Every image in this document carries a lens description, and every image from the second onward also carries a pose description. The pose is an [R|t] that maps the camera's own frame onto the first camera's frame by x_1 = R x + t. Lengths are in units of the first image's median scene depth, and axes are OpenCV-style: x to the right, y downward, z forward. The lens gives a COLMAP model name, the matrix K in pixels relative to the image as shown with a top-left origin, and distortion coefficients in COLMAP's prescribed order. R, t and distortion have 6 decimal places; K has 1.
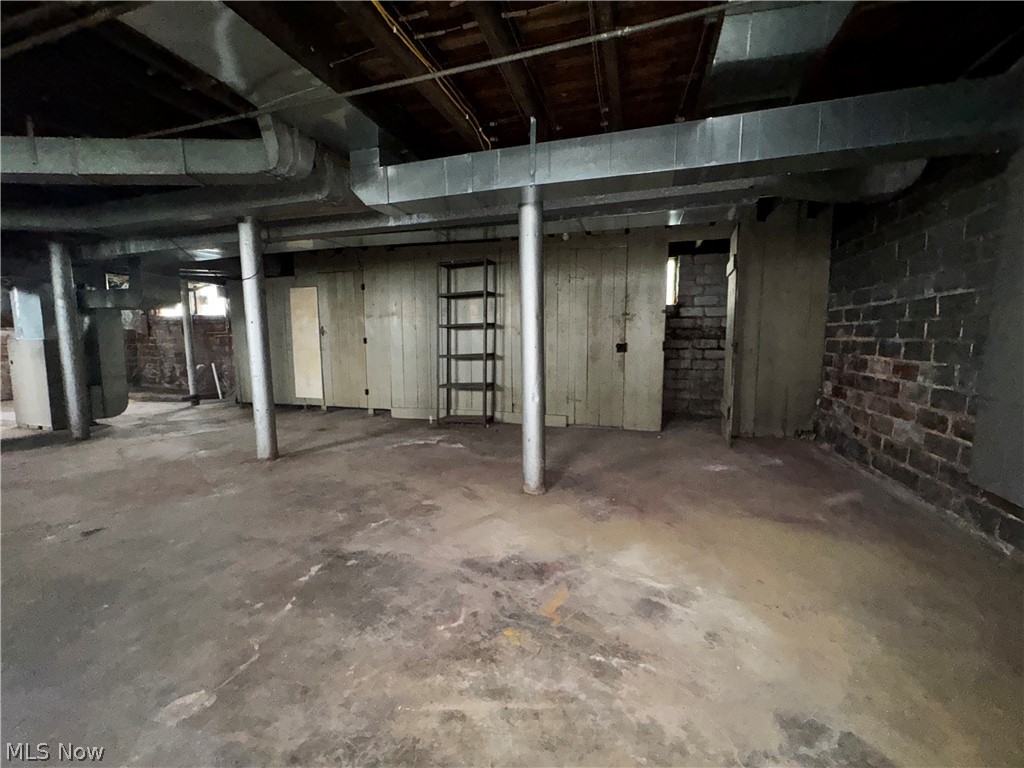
lens RADIAL K [[412.0, 0, 509.9], [0, 412.0, 382.6], [0, 0, 1]] dist [-0.000315, 0.000191]
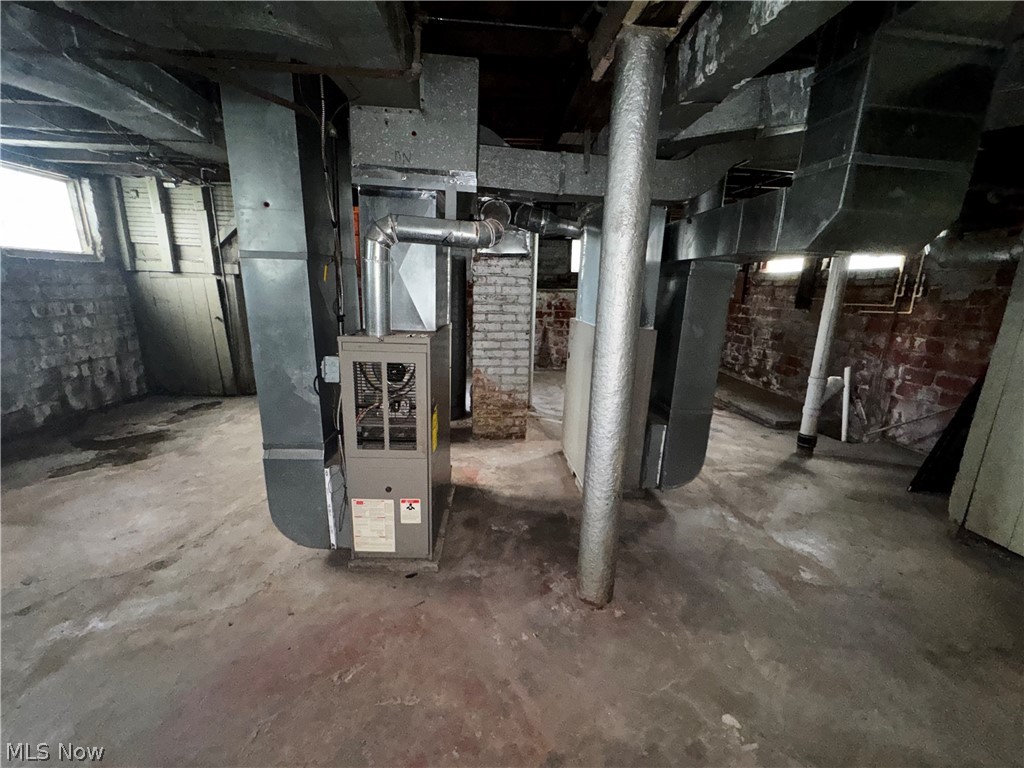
lens RADIAL K [[412.0, 0, 509.9], [0, 412.0, 382.6], [0, 0, 1]] dist [-0.000315, 0.000191]
pose [[0.382760, 0.222906, -0.896553, -0.475404], [-0.129135, 0.973837, 0.186990, -0.078426], [0.914778, 0.044204, 0.401531, 0.472181]]
